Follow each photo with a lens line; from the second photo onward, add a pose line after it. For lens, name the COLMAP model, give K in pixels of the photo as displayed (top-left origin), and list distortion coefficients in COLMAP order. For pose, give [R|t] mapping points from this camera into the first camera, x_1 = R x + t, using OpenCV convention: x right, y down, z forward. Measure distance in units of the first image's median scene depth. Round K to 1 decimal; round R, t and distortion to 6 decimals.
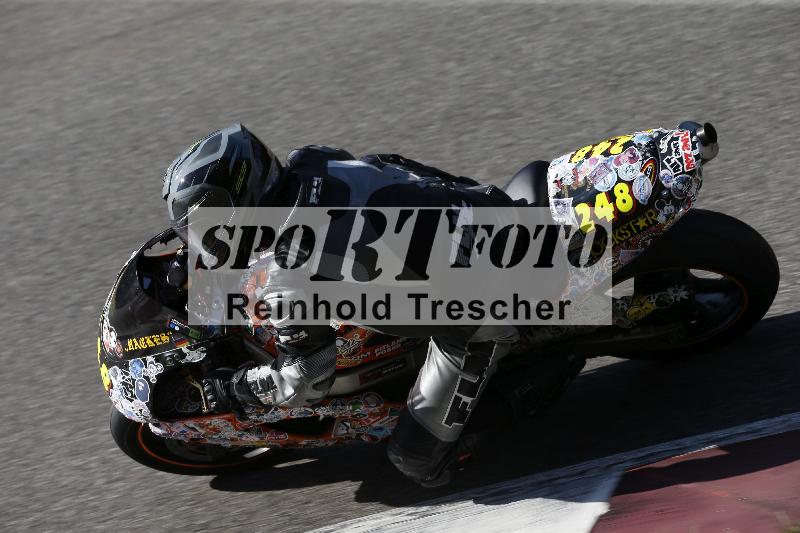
lens RADIAL K [[3735.5, 0, 401.5], [0, 3735.5, 266.5], [0, 0, 1]] dist [0.960768, 6.436602]
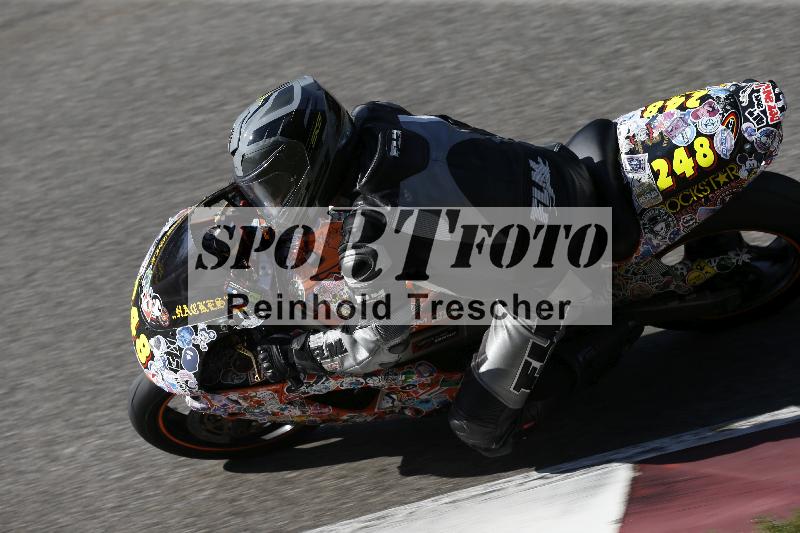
lens RADIAL K [[3735.5, 0, 401.5], [0, 3735.5, 266.5], [0, 0, 1]] dist [0.960768, 6.436602]
pose [[0.992869, -0.004340, 0.119128, -0.132409], [0.007598, 0.999609, -0.026907, 0.036207], [-0.118965, 0.027620, 0.992514, 0.047823]]
